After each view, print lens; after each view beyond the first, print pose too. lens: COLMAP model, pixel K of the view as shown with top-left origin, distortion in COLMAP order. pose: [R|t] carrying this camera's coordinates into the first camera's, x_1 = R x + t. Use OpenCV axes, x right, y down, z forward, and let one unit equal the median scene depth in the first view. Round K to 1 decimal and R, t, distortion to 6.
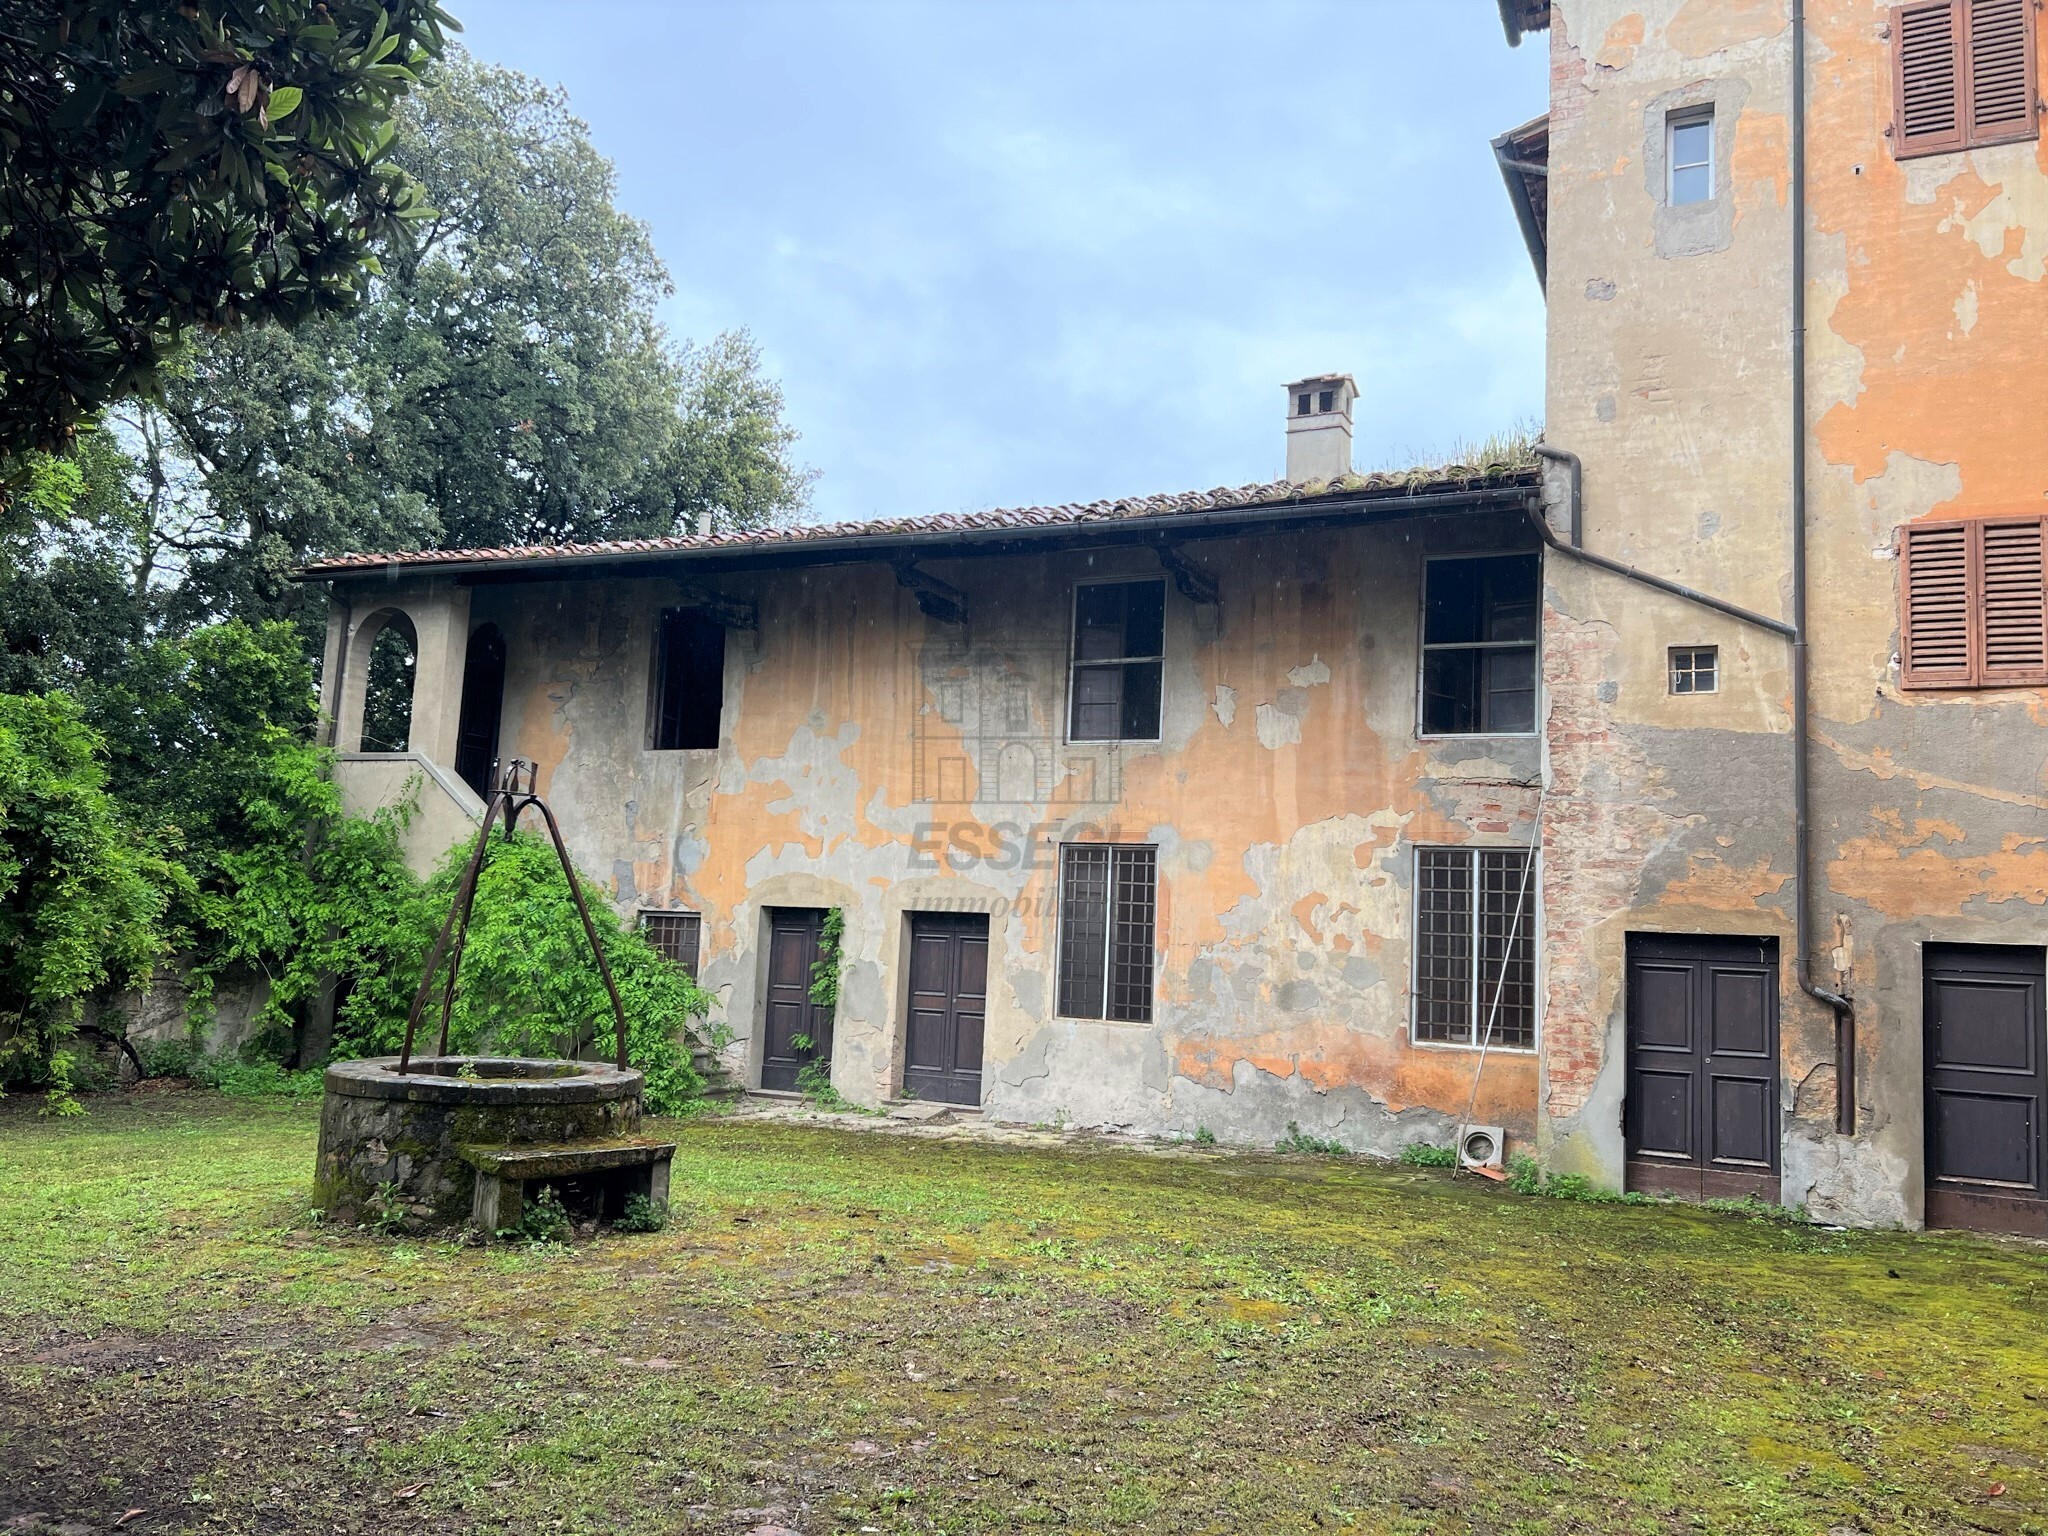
lens RADIAL K [[1532.4, 0, 1023.2], [0, 1532.4, 778.9], [0, 0, 1]] dist [0.059426, -0.070398]
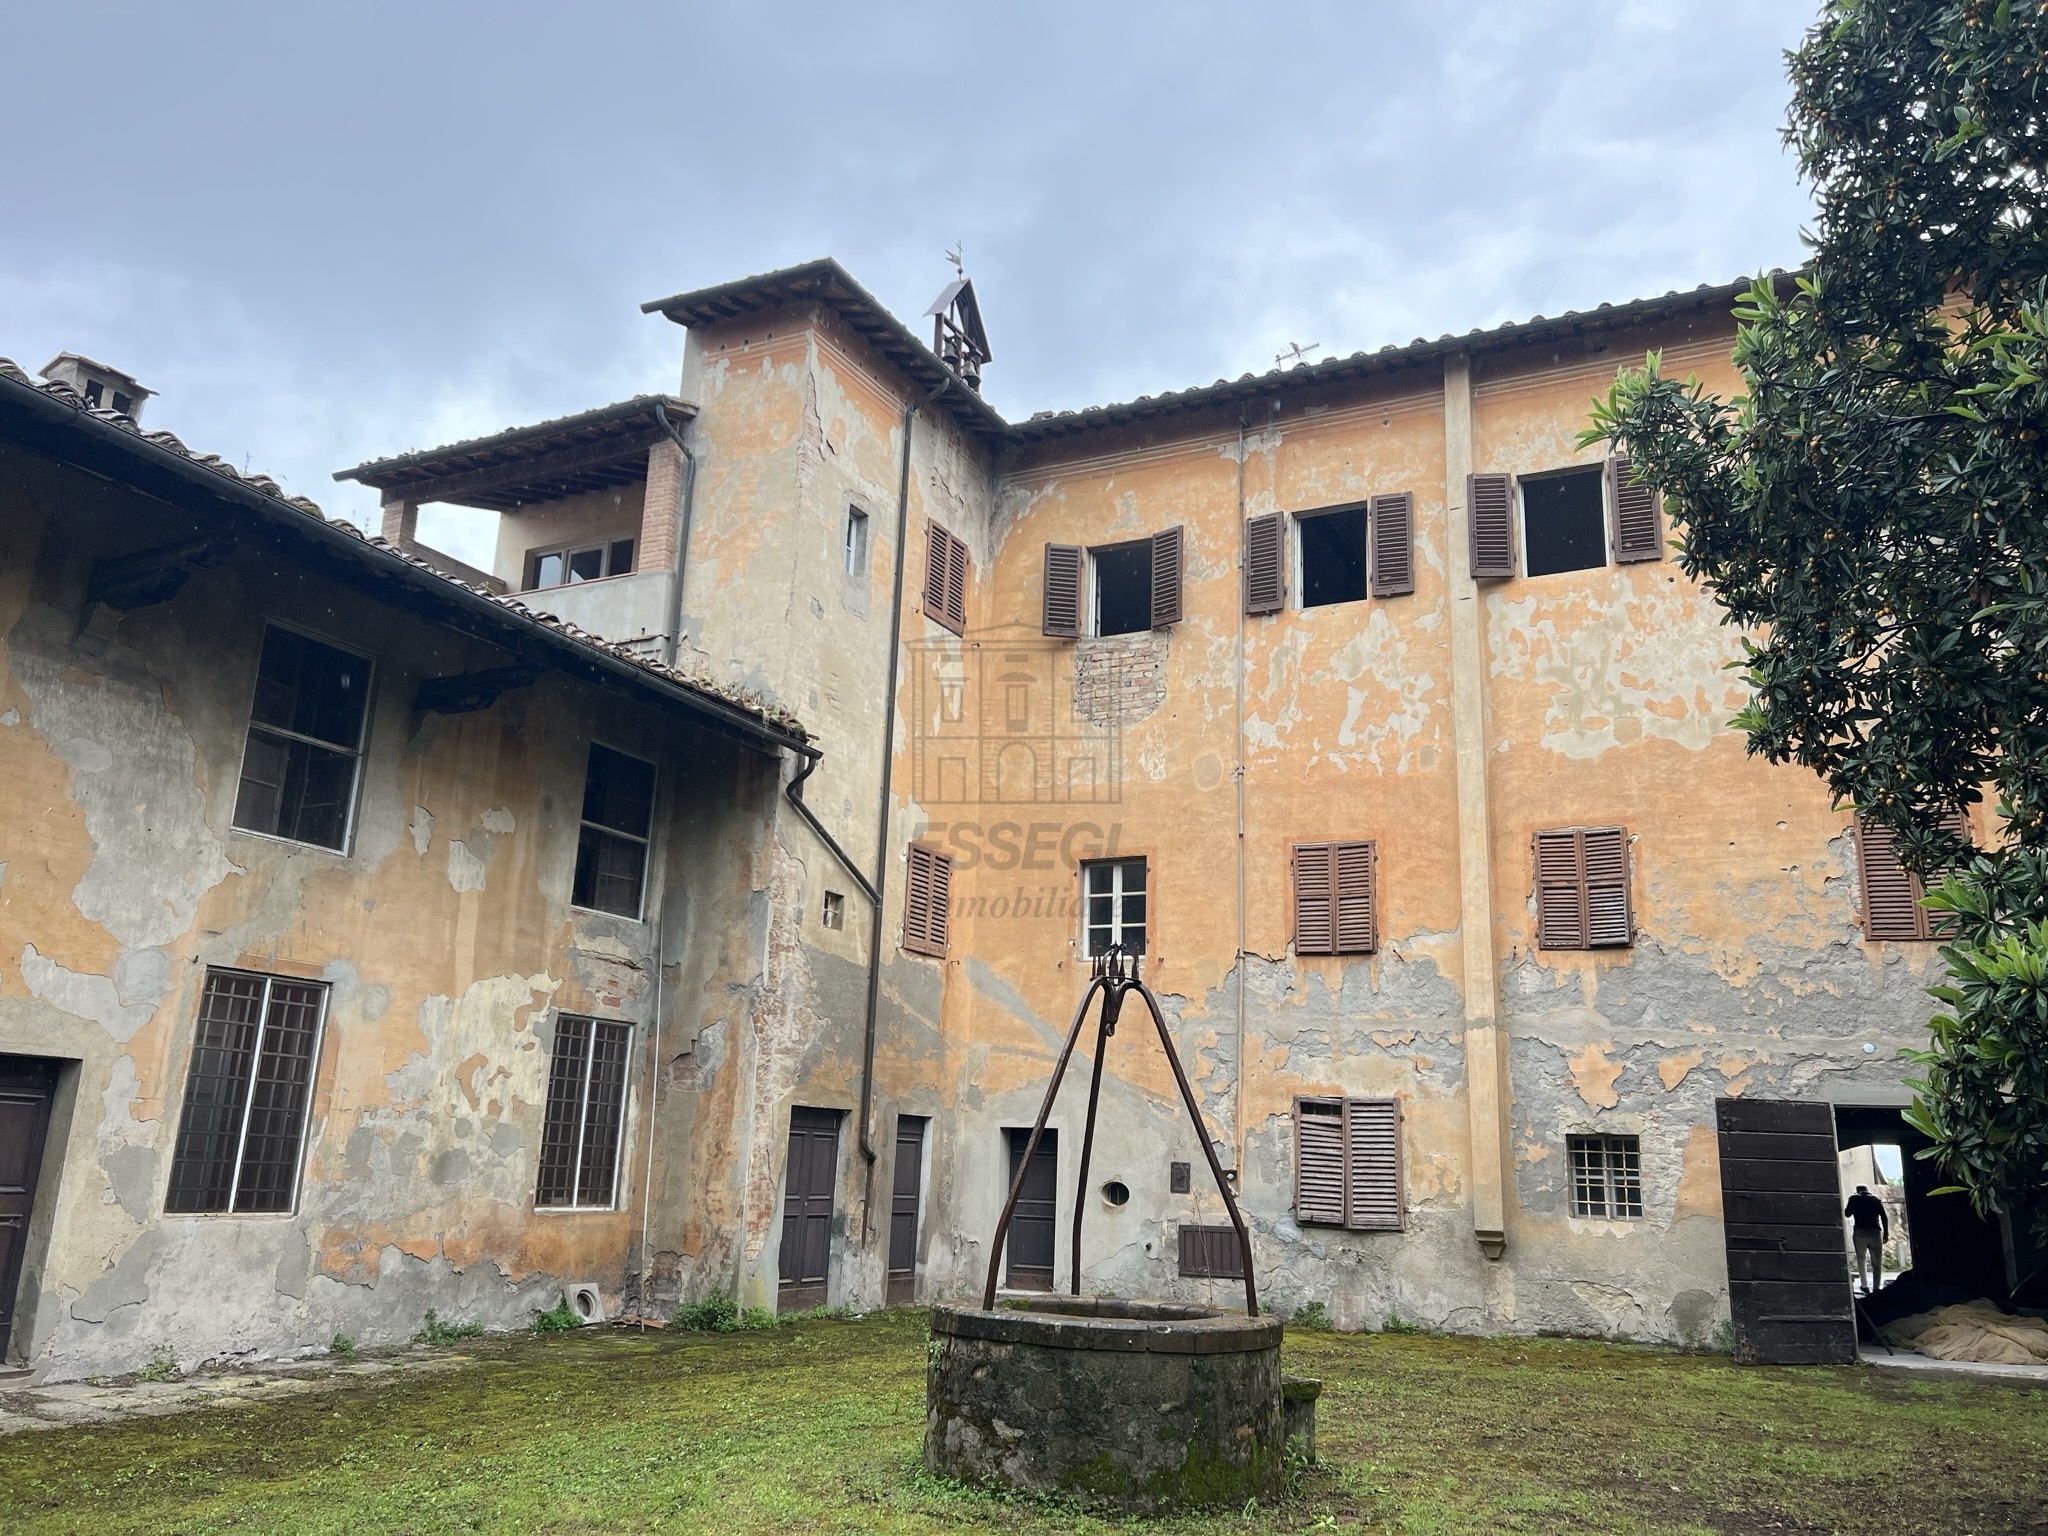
lens RADIAL K [[1532.4, 0, 1041.2], [0, 1532.4, 770.2], [0, 0, 1]] dist [0.059426, -0.070398]
pose [[0.017265, 0.207928, 0.977992, -0.724558], [-0.144144, 0.968437, -0.203352, 0.046175], [-0.989406, -0.137461, 0.046691, 0.606181]]
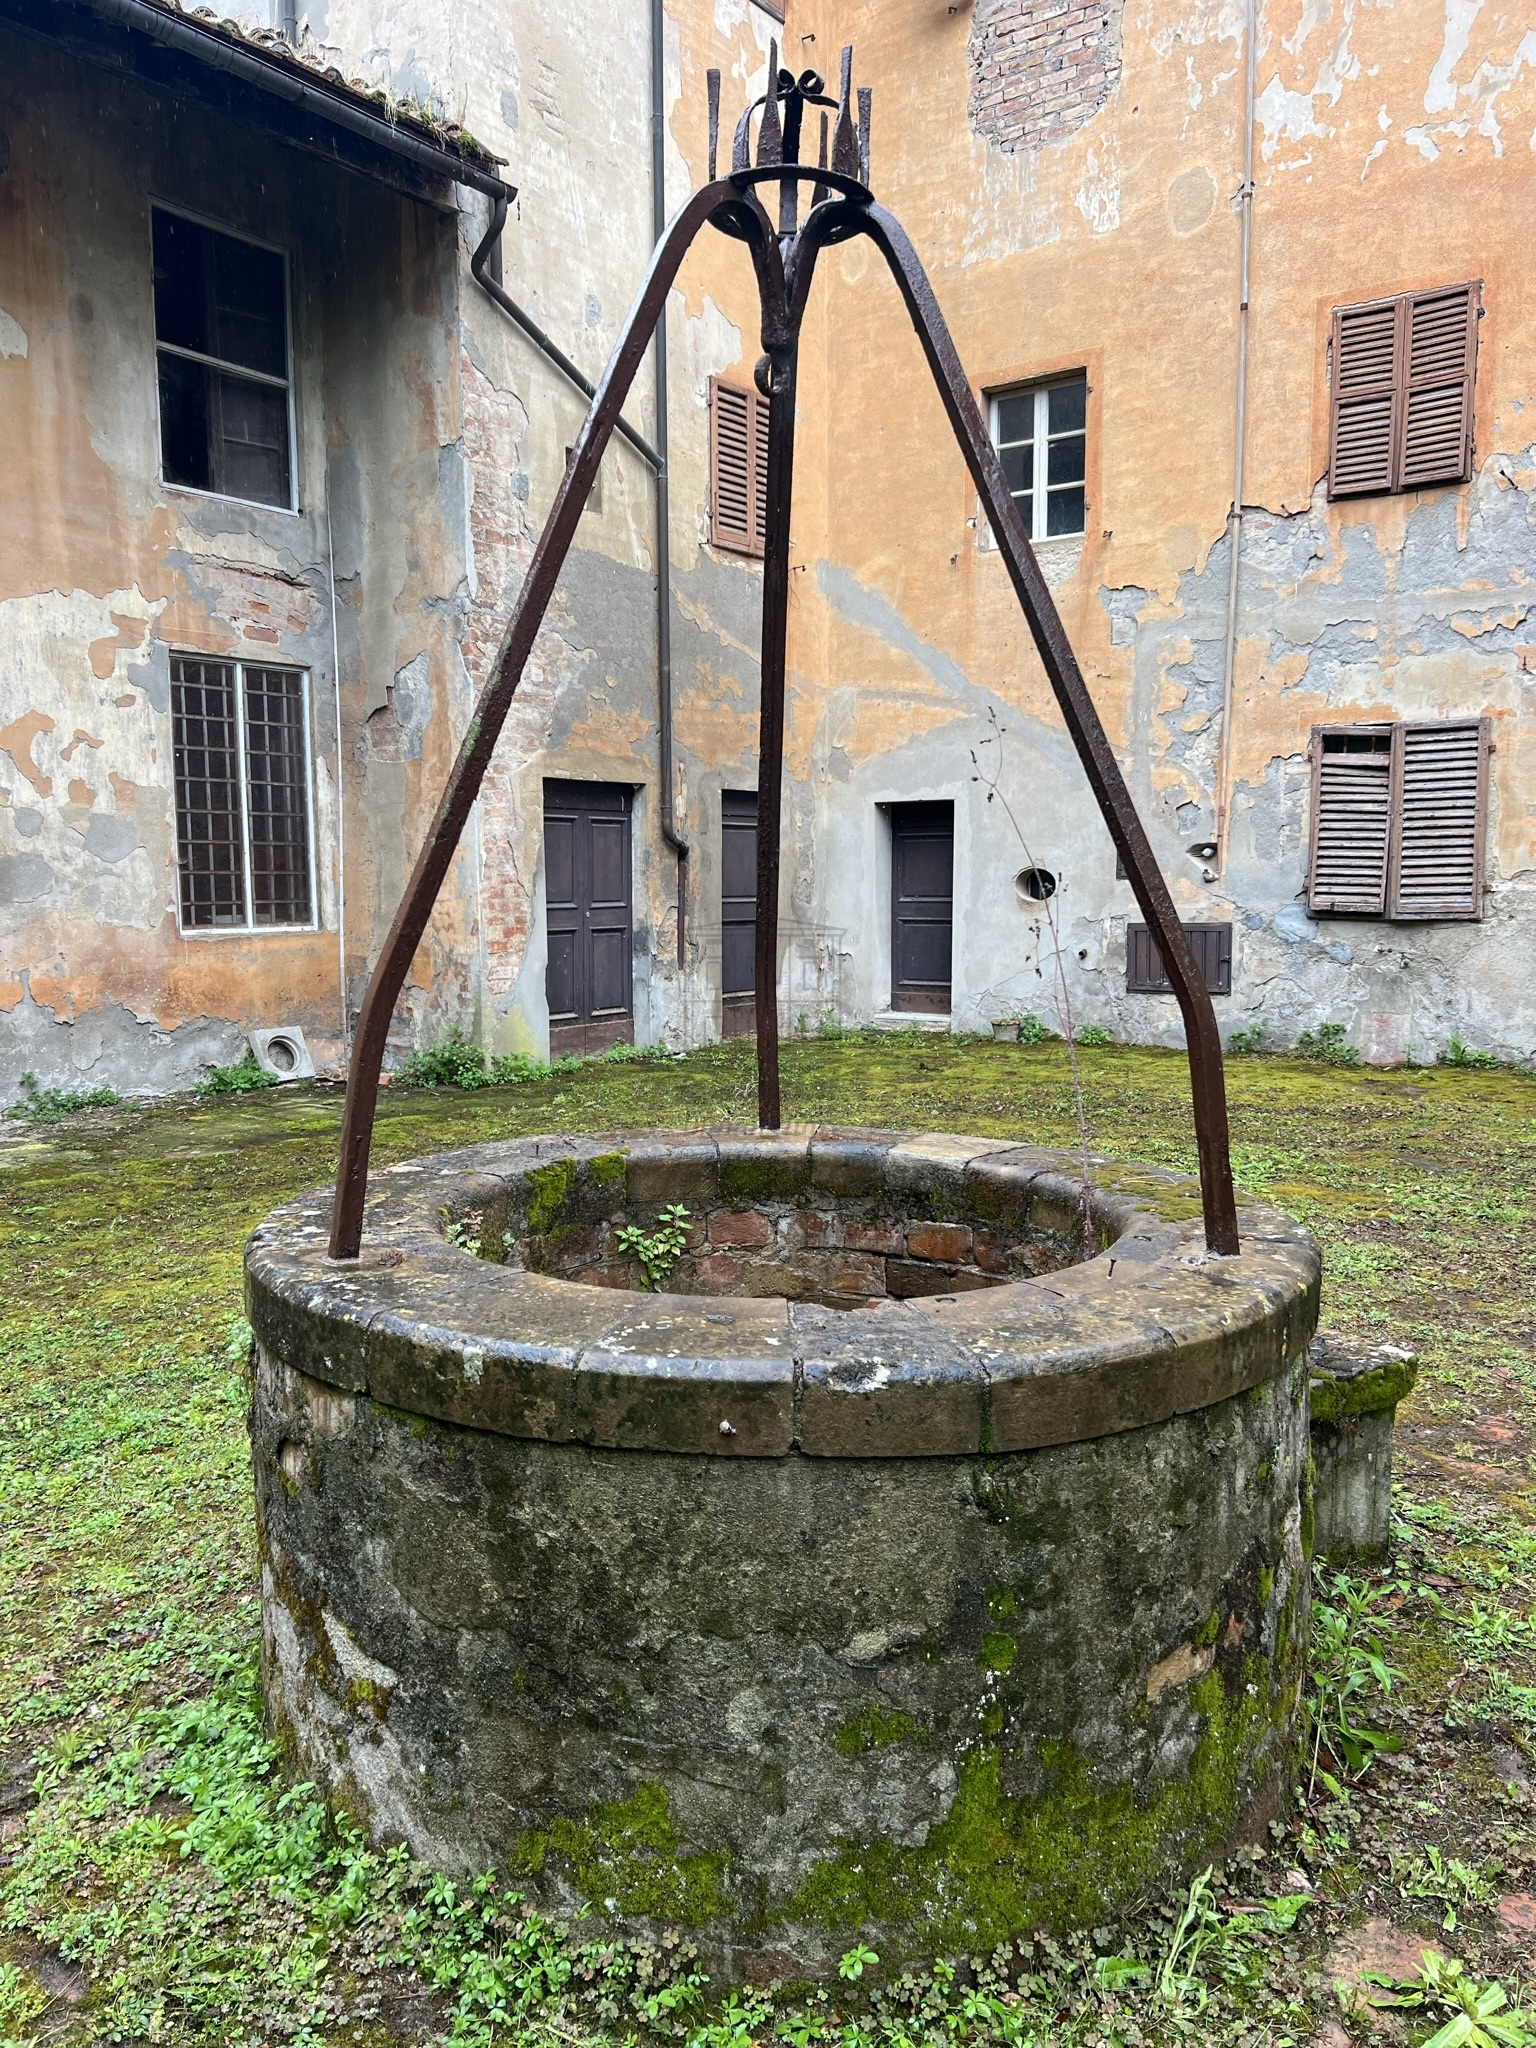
lens RADIAL K [[1532.4, 0, 749.4], [0, 1532.4, 1039.8], [0, 0, 1]] dist [0.059426, -0.070398]
pose [[0.189708, -0.156205, 0.969335, -0.364697], [-0.095824, 0.979605, 0.176613, 0.062243], [-0.977153, -0.126391, 0.170870, 0.561382]]
